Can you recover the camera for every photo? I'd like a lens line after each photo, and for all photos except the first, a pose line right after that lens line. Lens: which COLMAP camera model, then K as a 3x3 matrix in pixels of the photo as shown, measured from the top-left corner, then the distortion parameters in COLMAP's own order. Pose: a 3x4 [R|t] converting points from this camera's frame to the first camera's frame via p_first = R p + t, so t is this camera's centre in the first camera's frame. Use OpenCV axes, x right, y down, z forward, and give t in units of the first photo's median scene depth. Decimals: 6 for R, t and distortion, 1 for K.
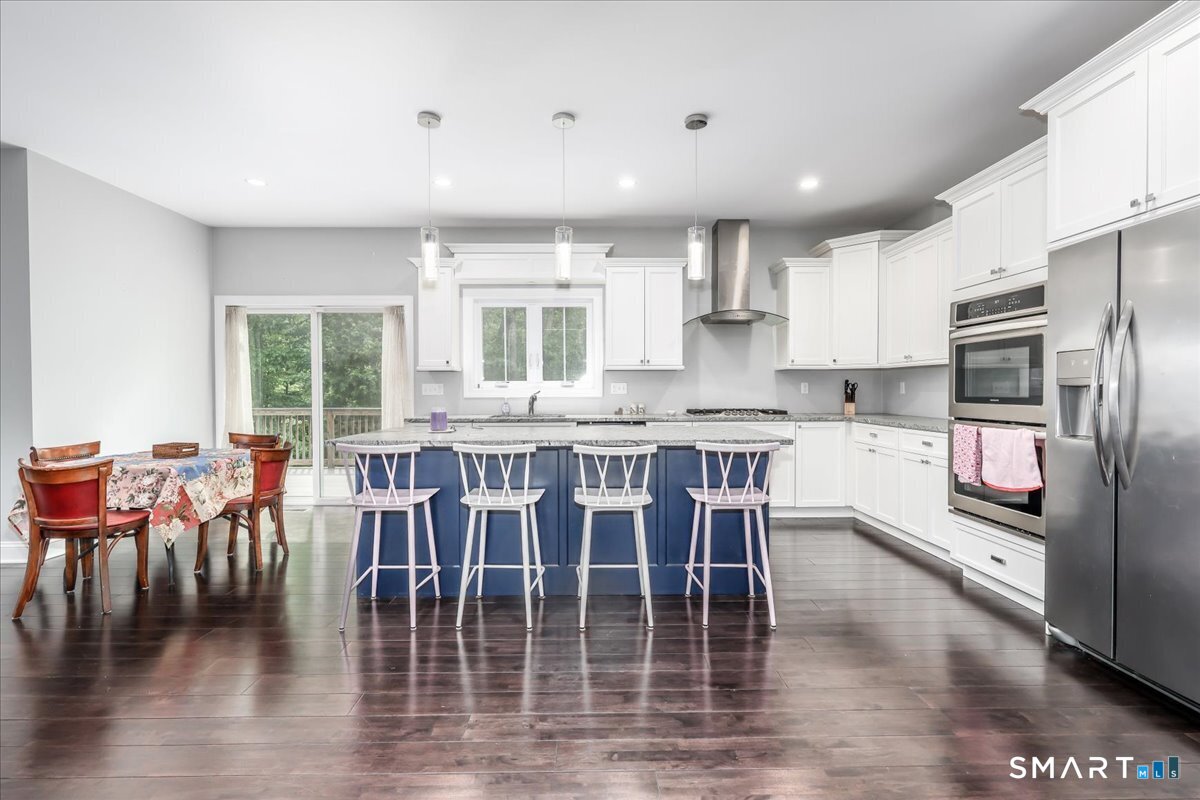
lens RADIAL K [[556.4, 0, 598.6], [0, 556.4, 398.9], [0, 0, 1]] dist [0.001026, 0.000031]
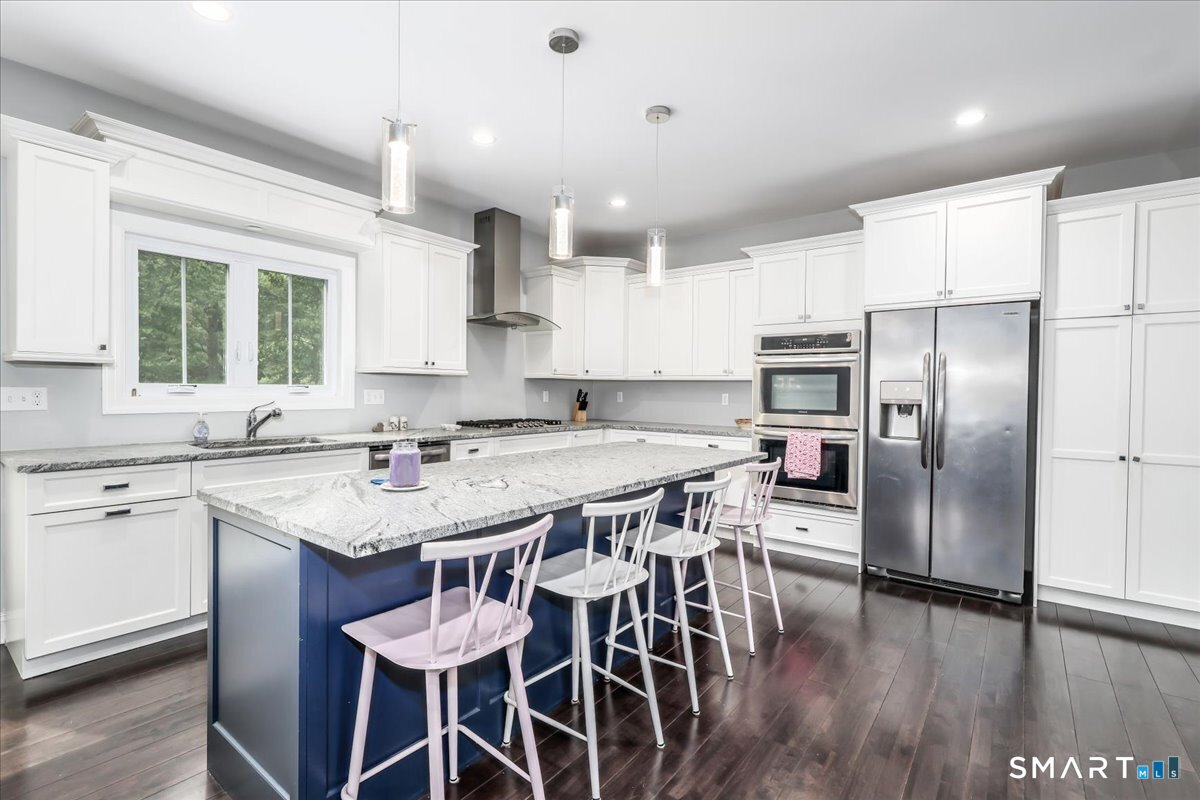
lens RADIAL K [[556.4, 0, 604.3], [0, 556.4, 395.2], [0, 0, 1]] dist [0.001026, 0.000031]
pose [[0.615024, 0.002285, 0.788505, -0.397997], [0.000015, 0.999996, -0.002910, -0.020914], [-0.788509, 0.001801, 0.615021, 0.332224]]
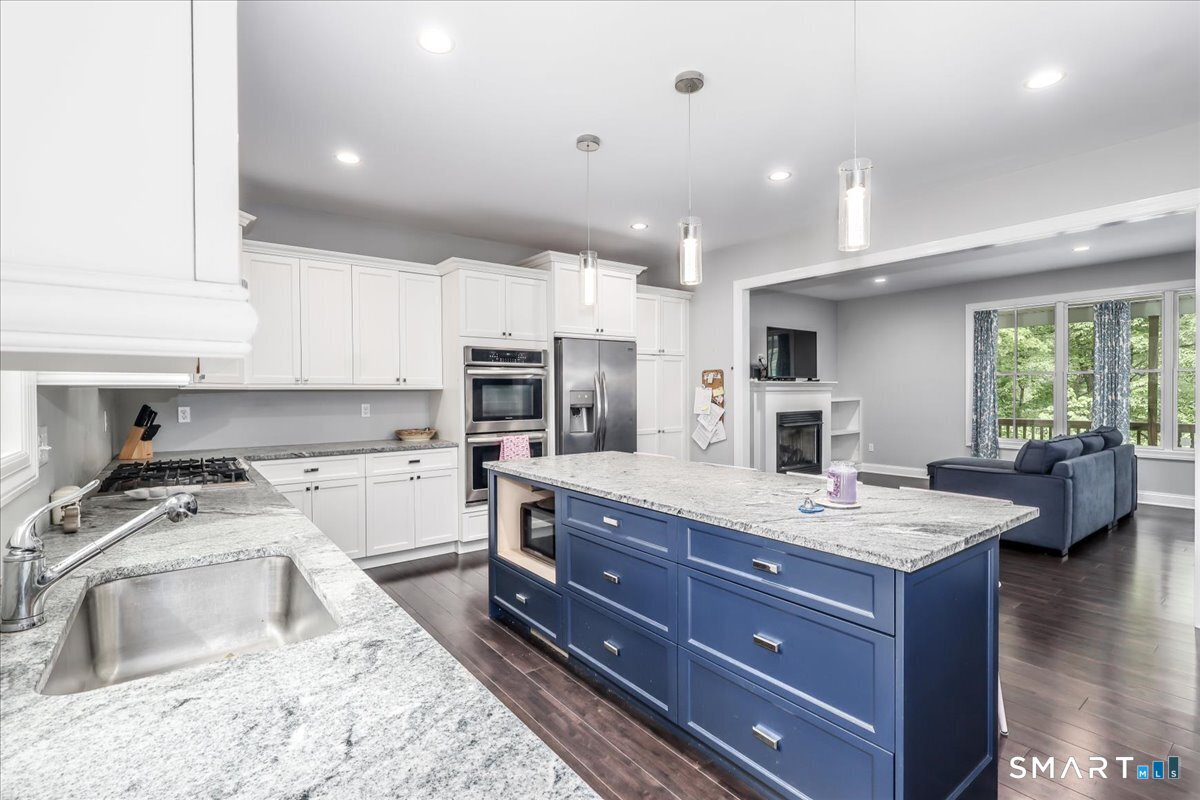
lens RADIAL K [[556.4, 0, 600.5], [0, 556.4, 396.2], [0, 0, 1]] dist [0.001026, 0.000031]
pose [[-0.586151, 0.007059, 0.810171, -0.413732], [0.024386, 0.999663, 0.008933, -0.039527], [-0.809835, 0.024993, -0.586126, 1.027984]]
